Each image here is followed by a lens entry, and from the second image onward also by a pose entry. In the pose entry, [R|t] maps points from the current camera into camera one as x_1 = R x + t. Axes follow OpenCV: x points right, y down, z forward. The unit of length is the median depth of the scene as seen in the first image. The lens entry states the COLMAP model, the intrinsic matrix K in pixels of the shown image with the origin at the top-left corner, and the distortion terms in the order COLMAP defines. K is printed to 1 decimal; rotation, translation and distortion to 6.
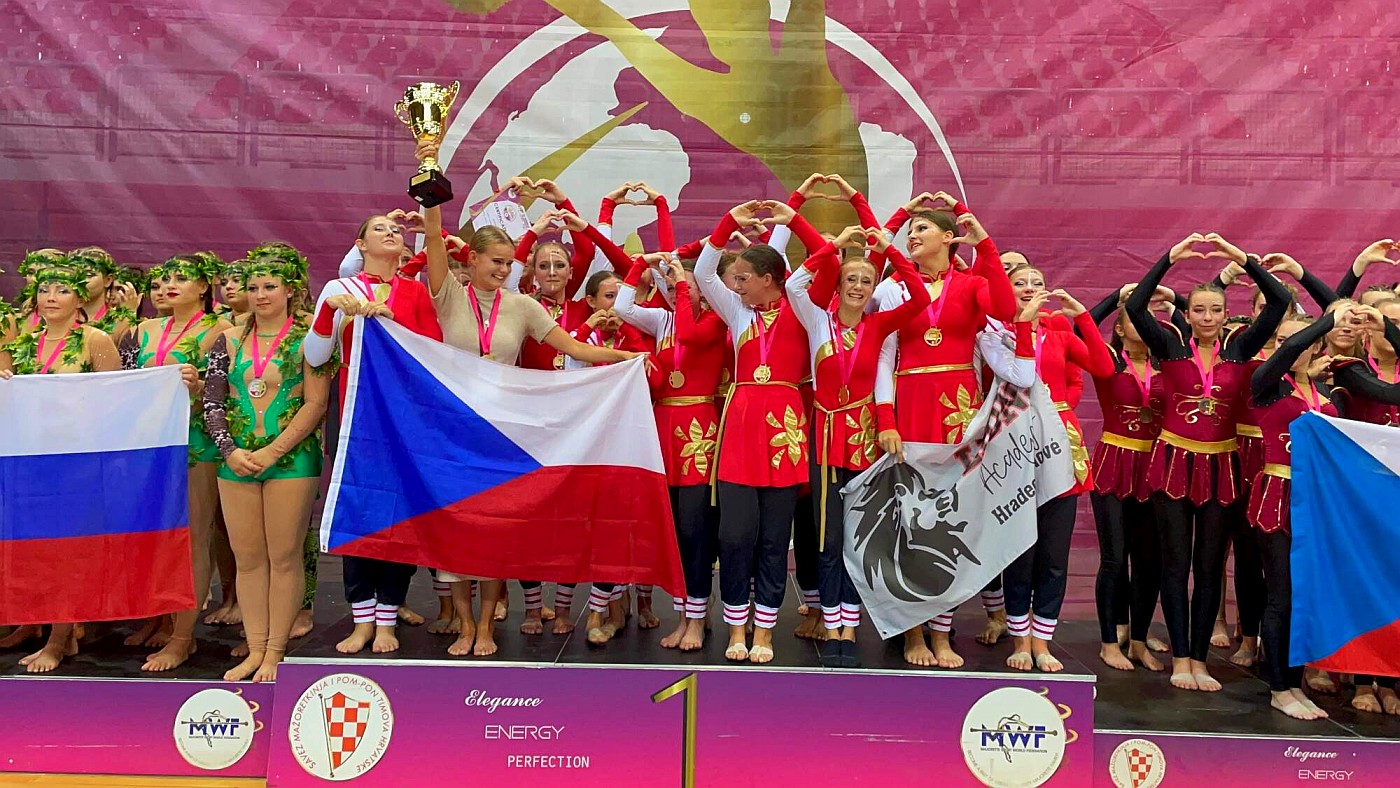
lens RADIAL K [[1263.7, 0, 705.7], [0, 1263.7, 392.8], [0, 0, 1]] dist [0.229972, -0.153633]
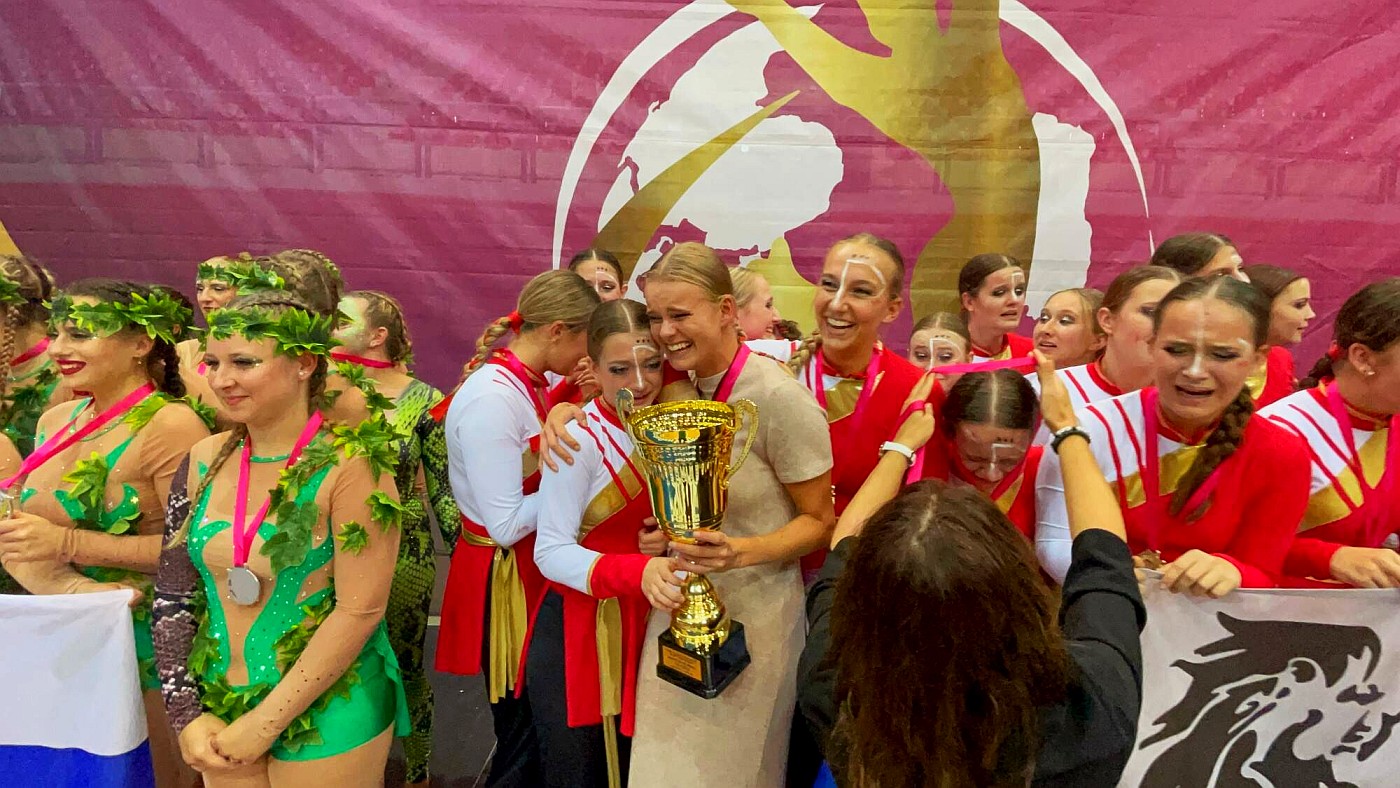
lens RADIAL K [[687.5, 0, 724.1], [0, 687.5, 396.0], [0, 0, 1]] dist [0.165233, -0.104335]
pose [[0.999685, 0.003221, 0.024896, -0.113579], [-0.005788, 0.994589, 0.103728, -0.062130], [-0.024427, -0.103839, 0.994294, 0.478646]]
